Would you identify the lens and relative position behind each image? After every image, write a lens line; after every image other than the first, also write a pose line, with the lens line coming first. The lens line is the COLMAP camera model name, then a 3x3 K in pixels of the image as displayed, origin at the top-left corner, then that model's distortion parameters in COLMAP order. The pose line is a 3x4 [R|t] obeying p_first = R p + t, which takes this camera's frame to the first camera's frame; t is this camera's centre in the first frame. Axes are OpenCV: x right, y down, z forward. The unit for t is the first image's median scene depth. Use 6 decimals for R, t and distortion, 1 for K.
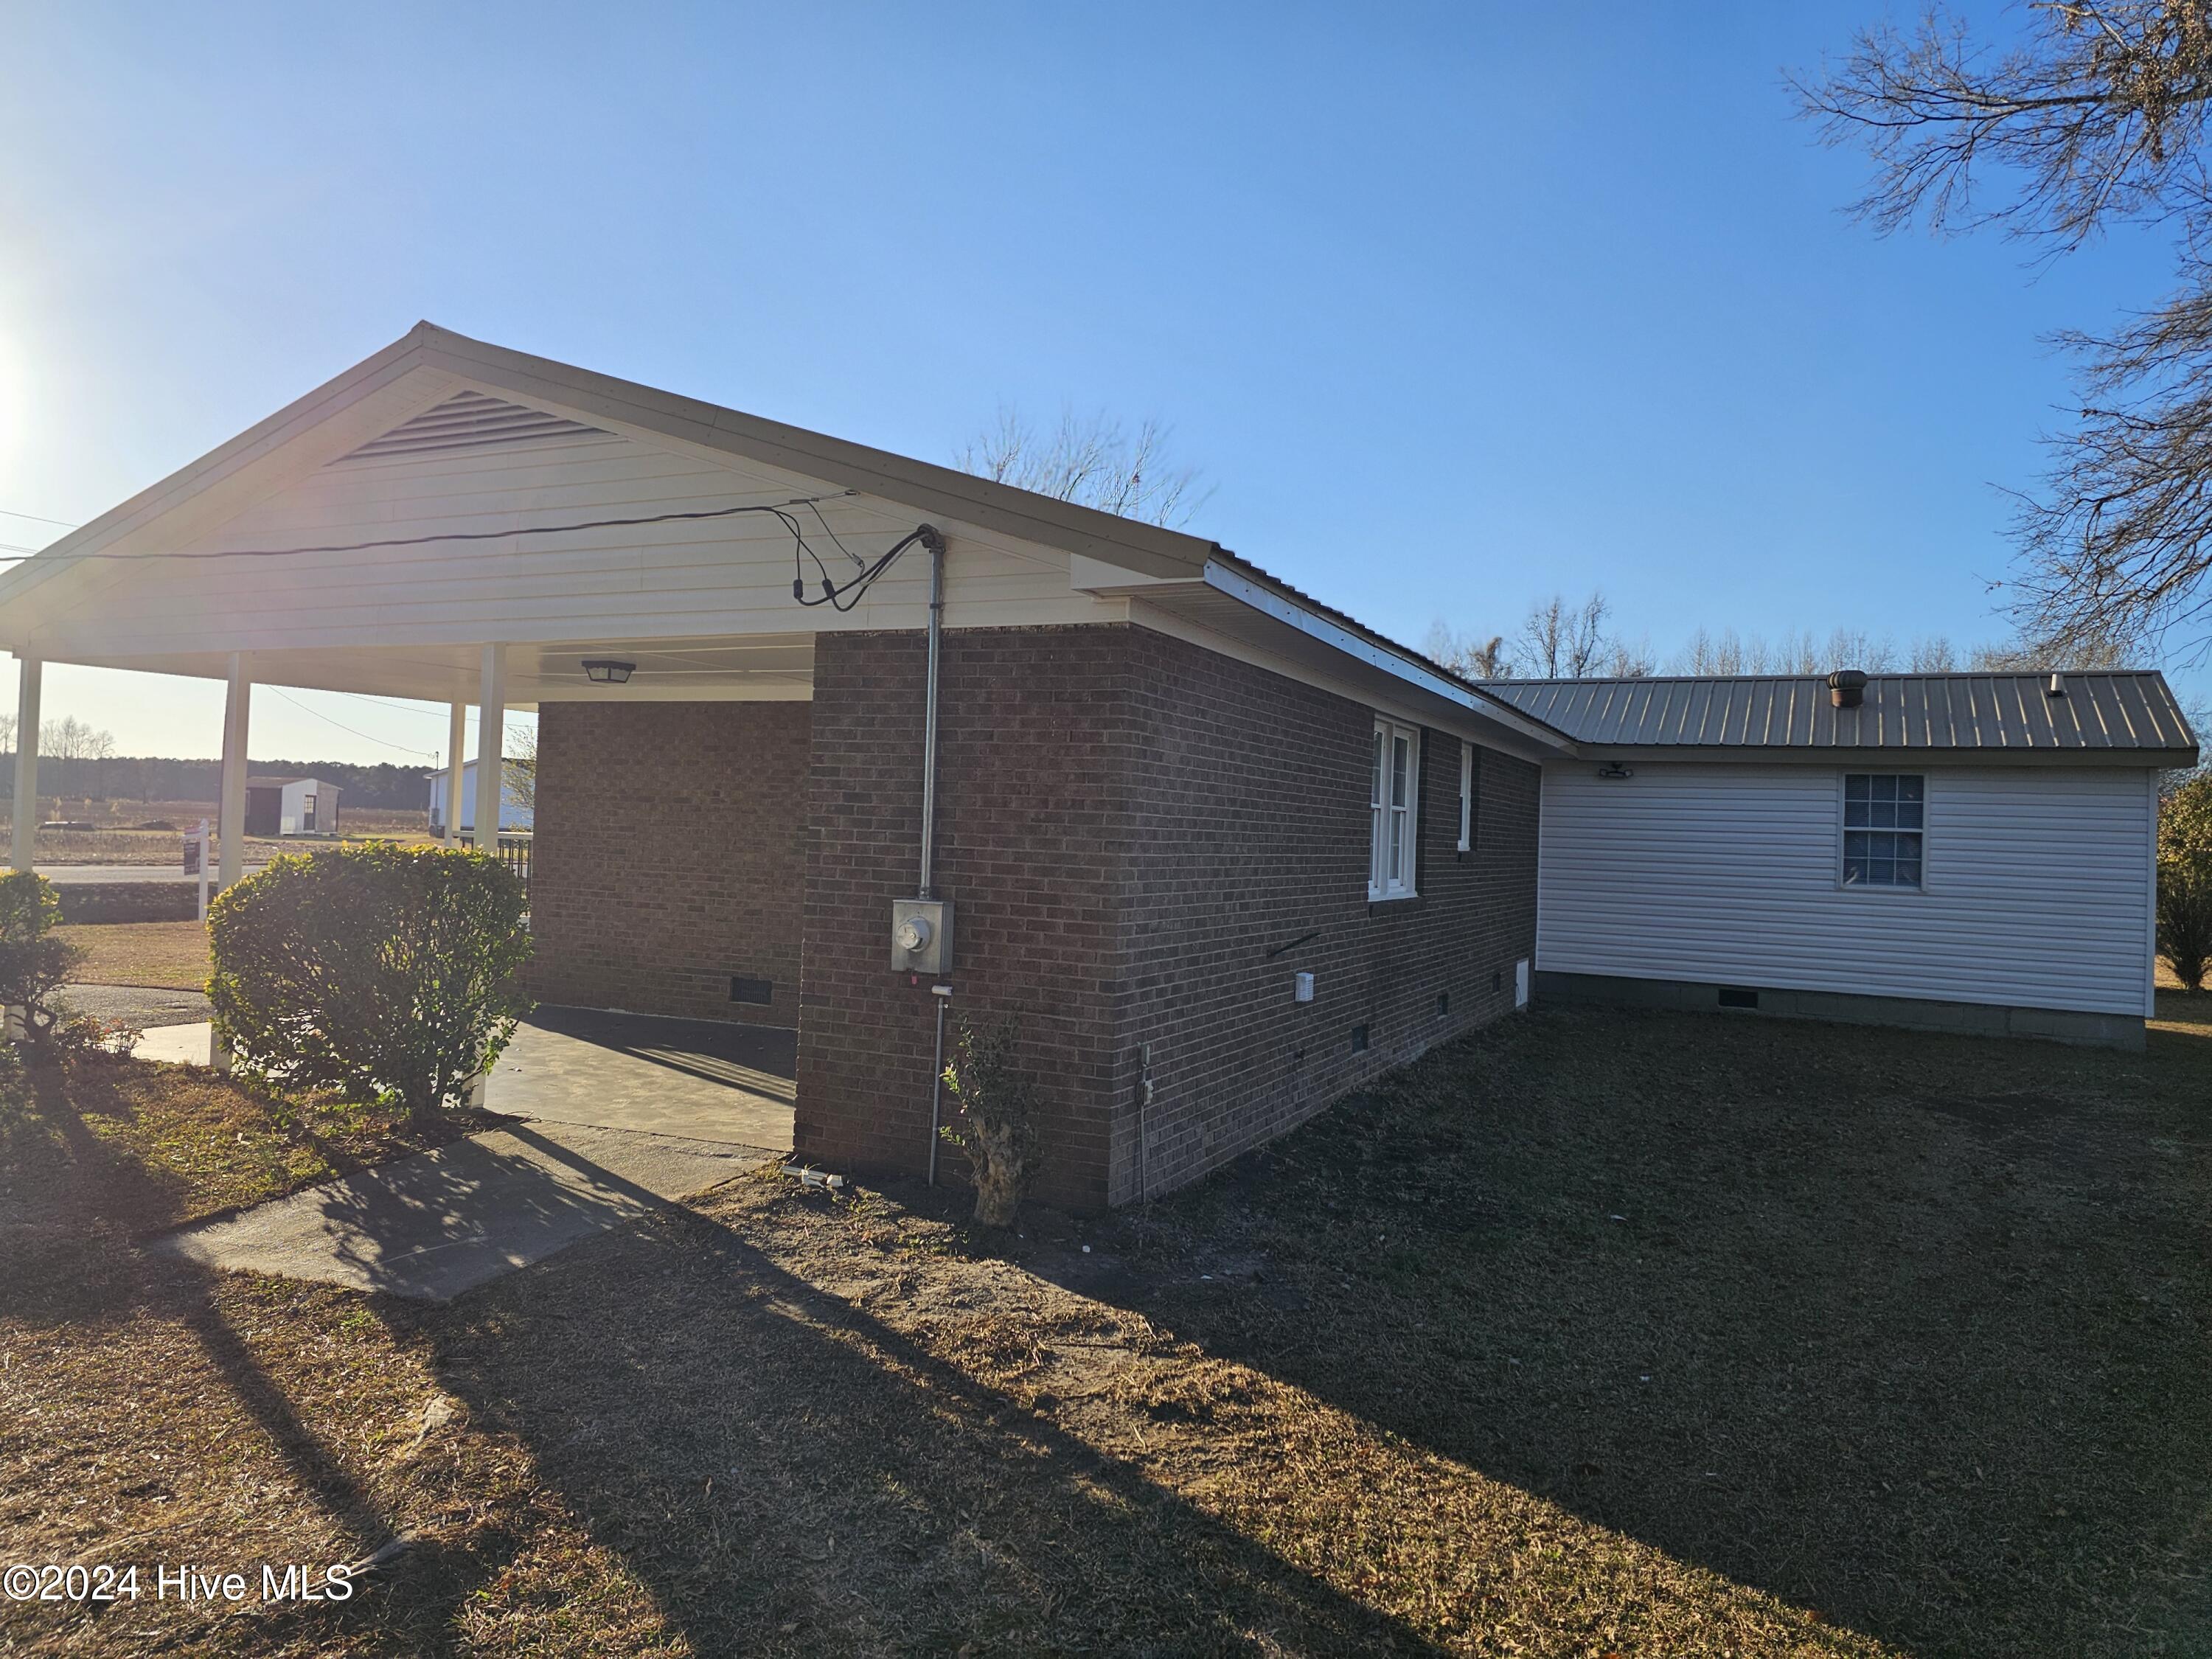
lens RADIAL K [[1464.3, 0, 1103.9], [0, 1464.3, 832.9], [0, 0, 1]] dist [0.053531, -0.044497]
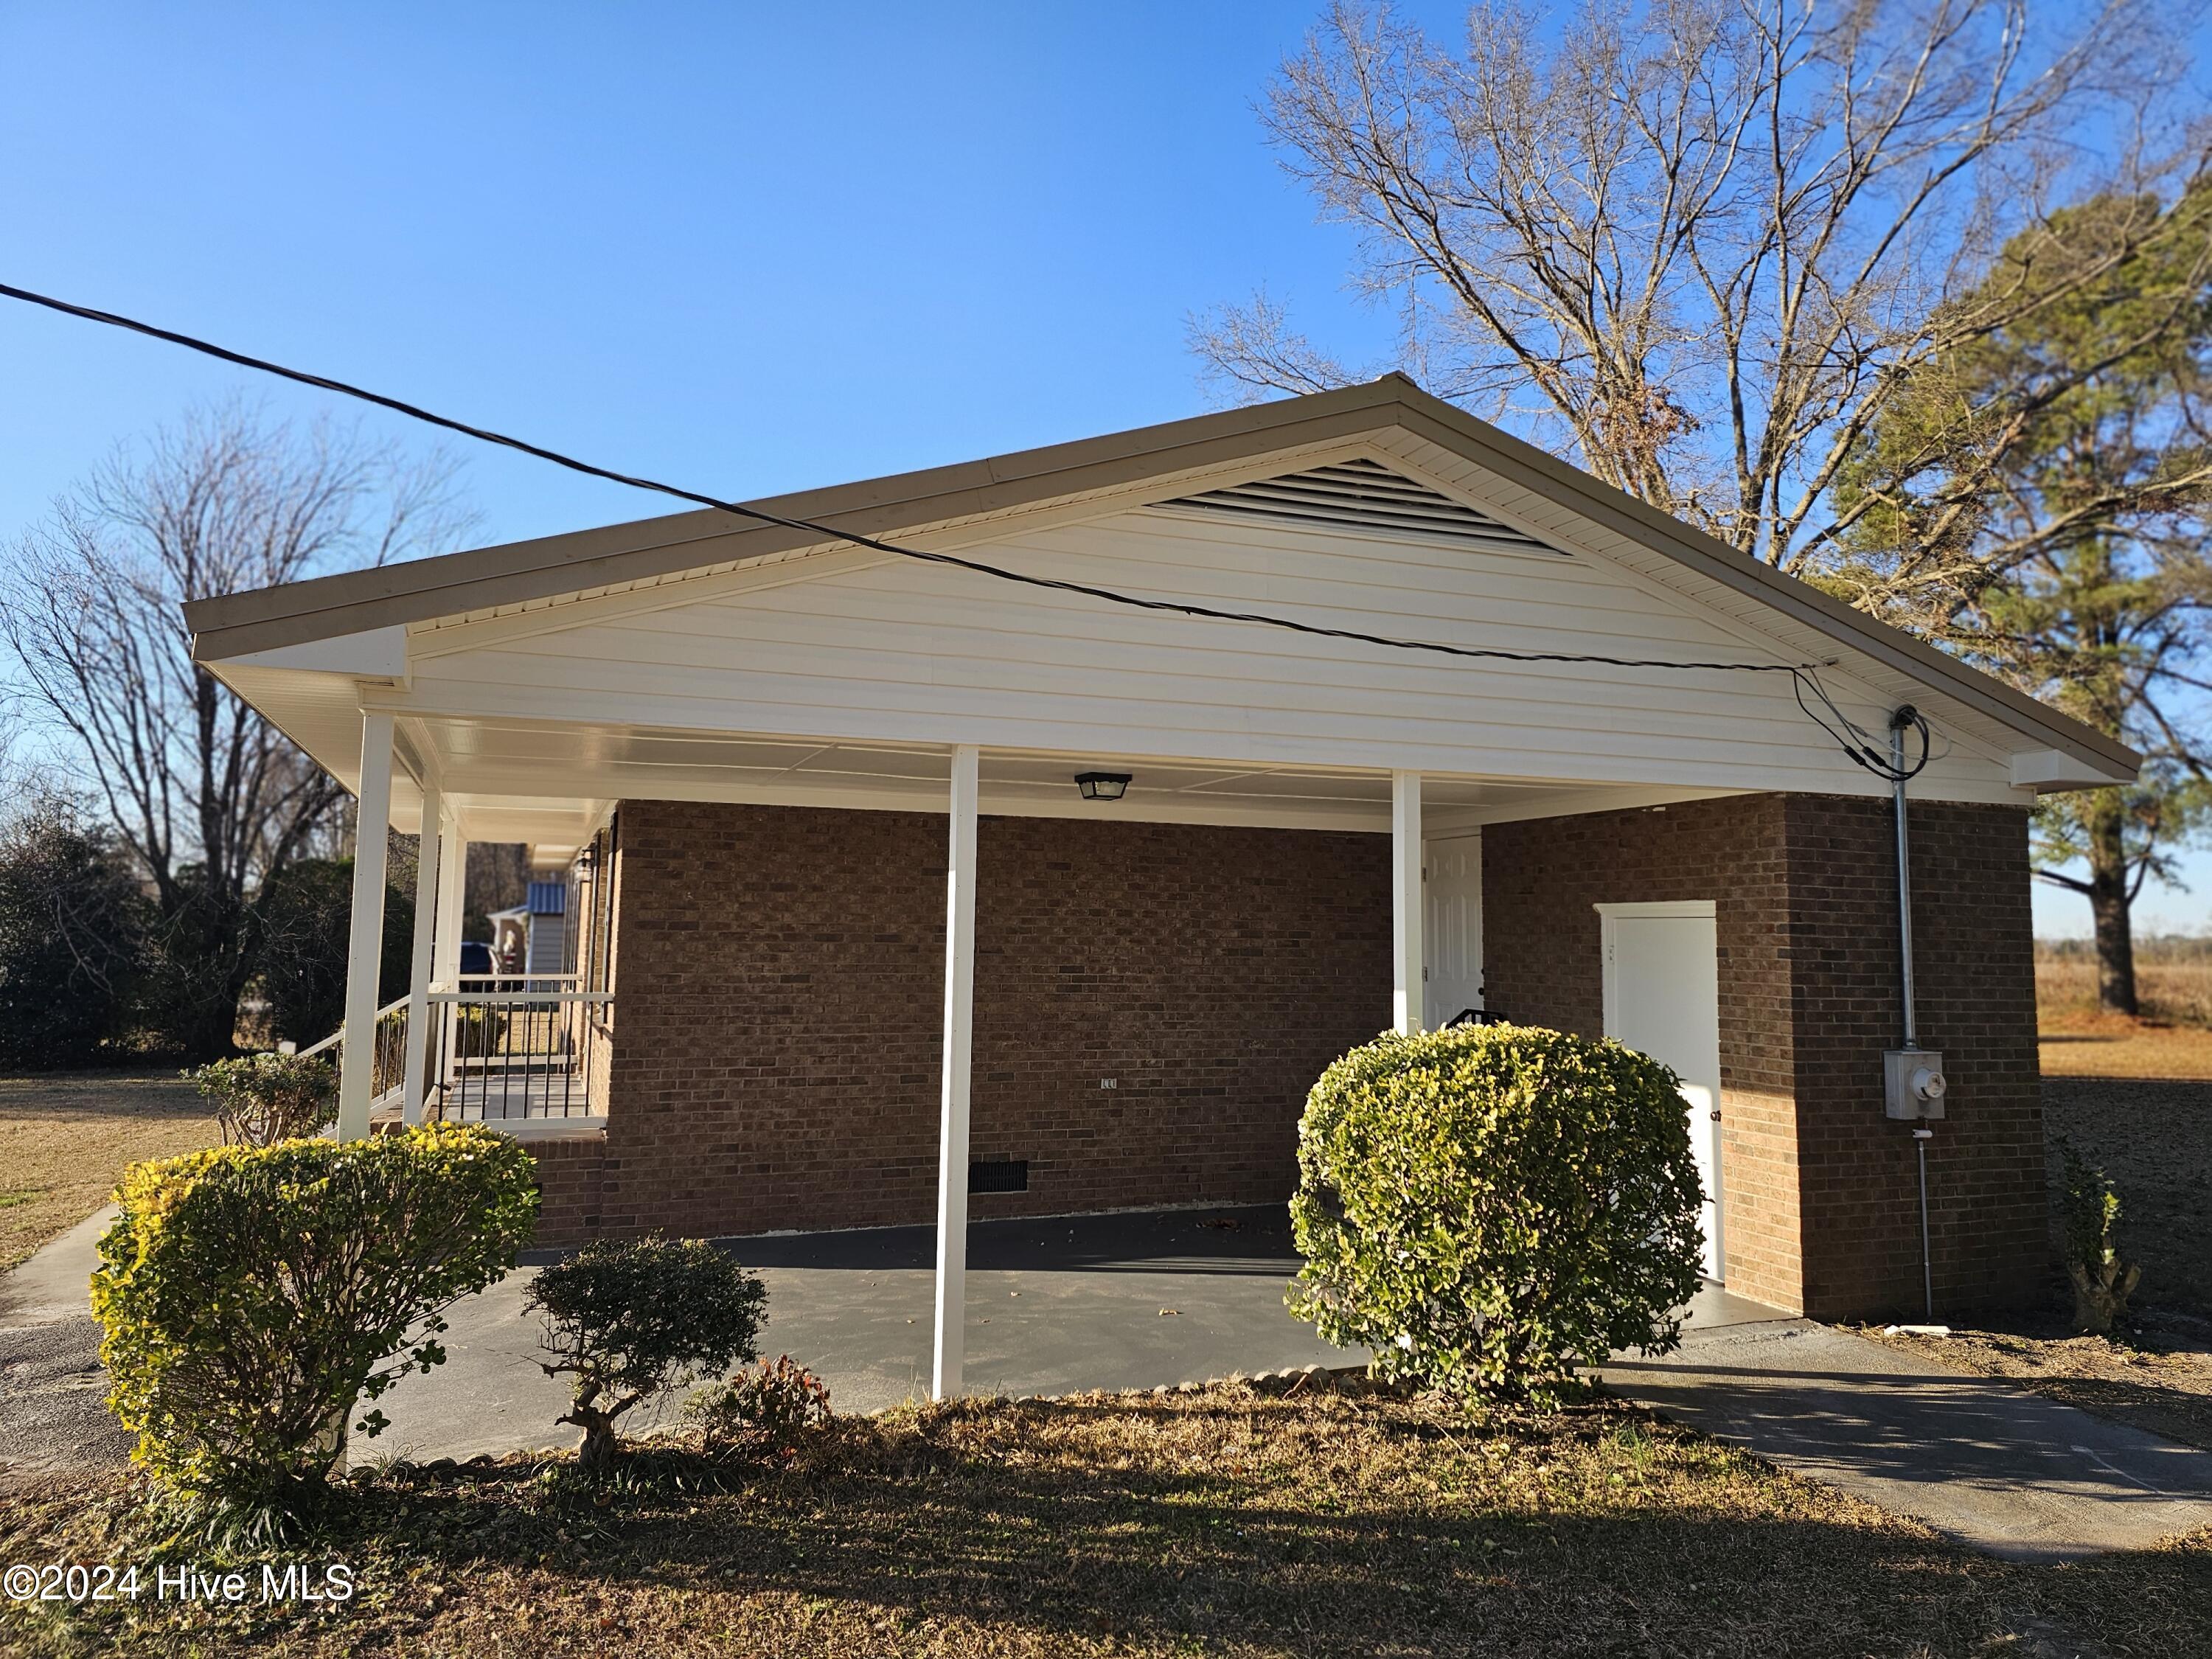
lens RADIAL K [[1464.3, 0, 1104.5], [0, 1464.3, 815.6], [0, 0, 1]] dist [0.053531, -0.044497]
pose [[0.694403, 0.032076, 0.718871, -0.754819], [0.012579, 0.998312, -0.056696, -0.041125], [-0.719477, 0.048412, 0.692827, 0.380266]]
